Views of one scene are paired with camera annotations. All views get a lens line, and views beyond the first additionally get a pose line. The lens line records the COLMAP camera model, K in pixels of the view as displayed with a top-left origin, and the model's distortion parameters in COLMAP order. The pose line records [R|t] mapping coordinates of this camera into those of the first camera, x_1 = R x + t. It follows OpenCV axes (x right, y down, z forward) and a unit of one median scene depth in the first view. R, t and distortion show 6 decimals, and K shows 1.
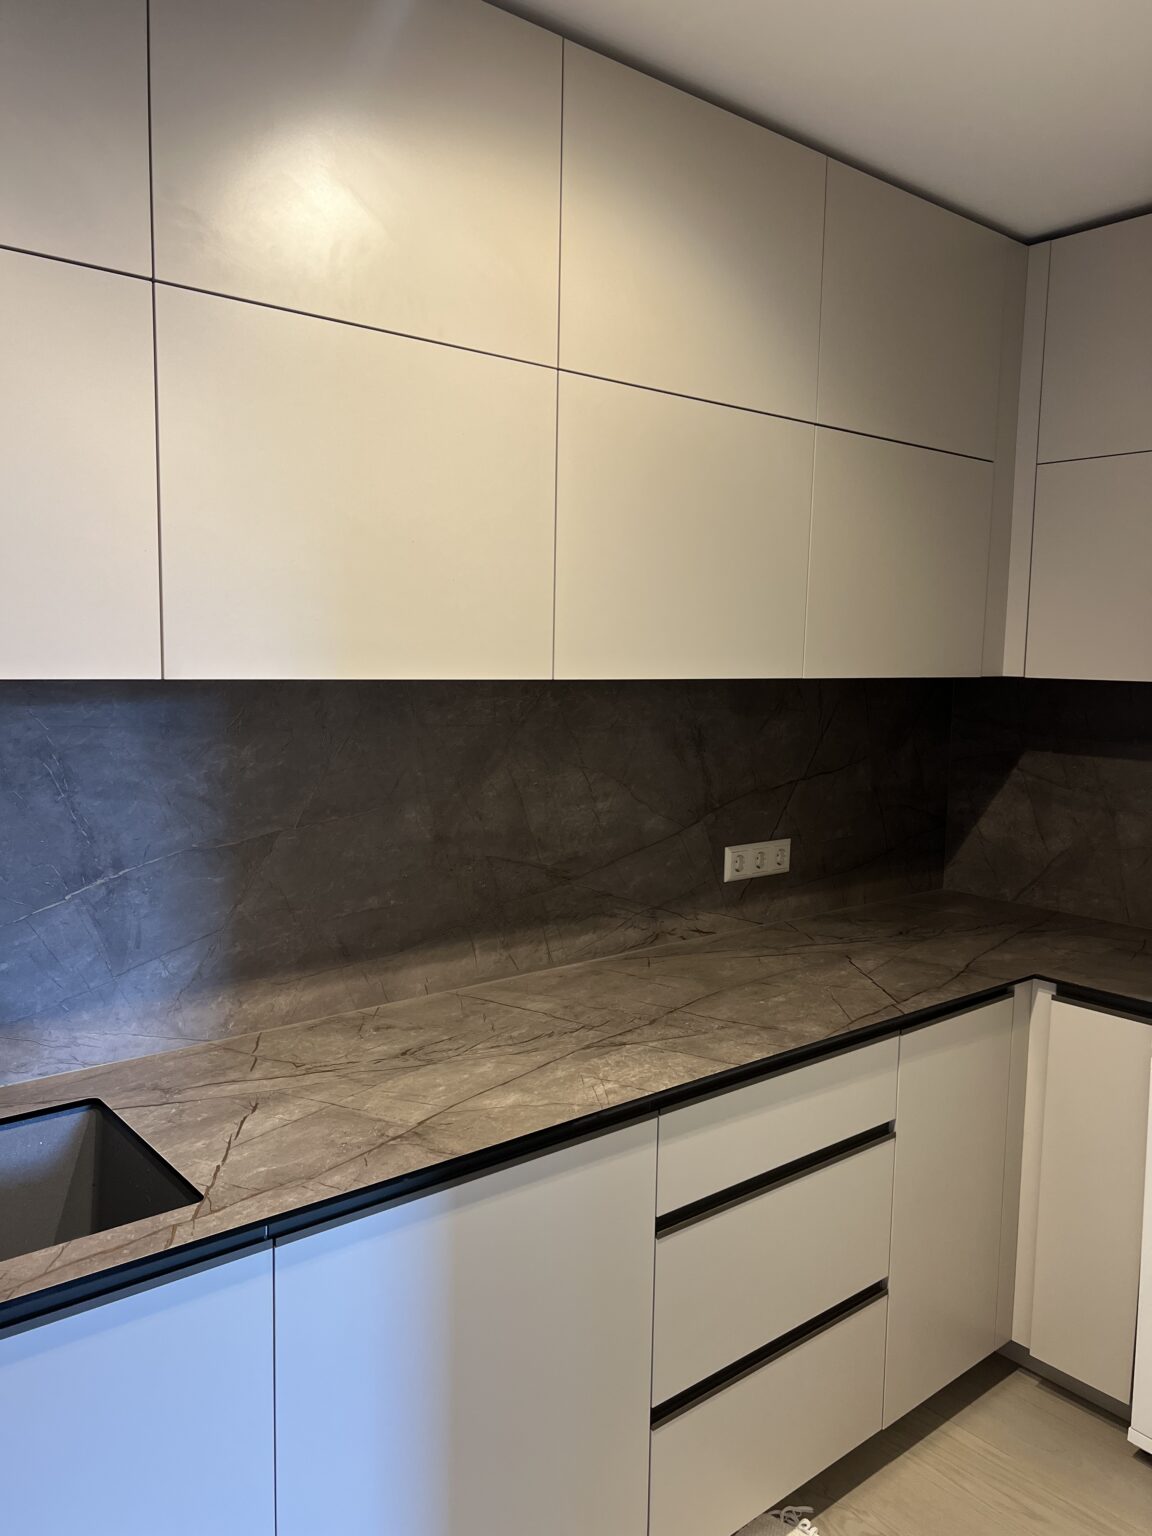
lens RADIAL K [[1148.5, 0, 576.9], [0, 1148.5, 770.6], [0, 0, 1]] dist [0.029424, -0.029978]
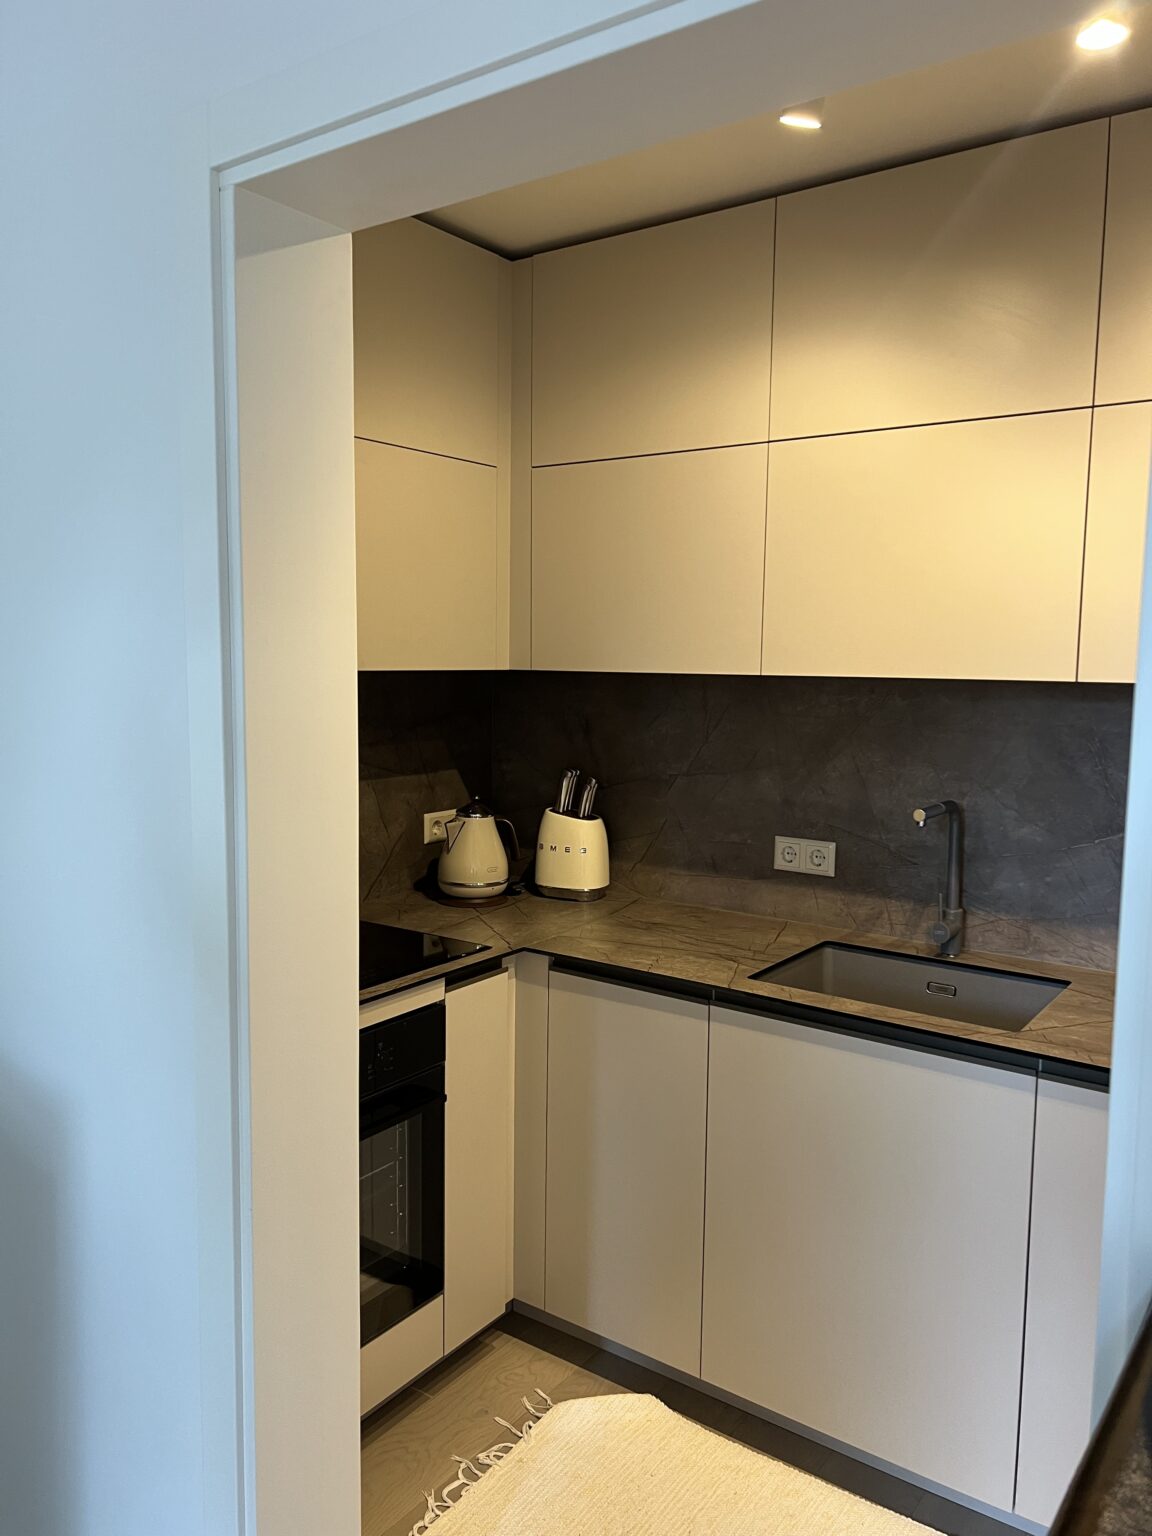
lens RADIAL K [[1148.5, 0, 567.2], [0, 1148.5, 758.3], [0, 0, 1]] dist [0.029424, -0.029978]
pose [[0.233902, 0.074906, -0.969370, 0.753866], [-0.106106, 0.993039, 0.051132, 0.007522], [0.966453, 0.090897, 0.240222, 0.046938]]
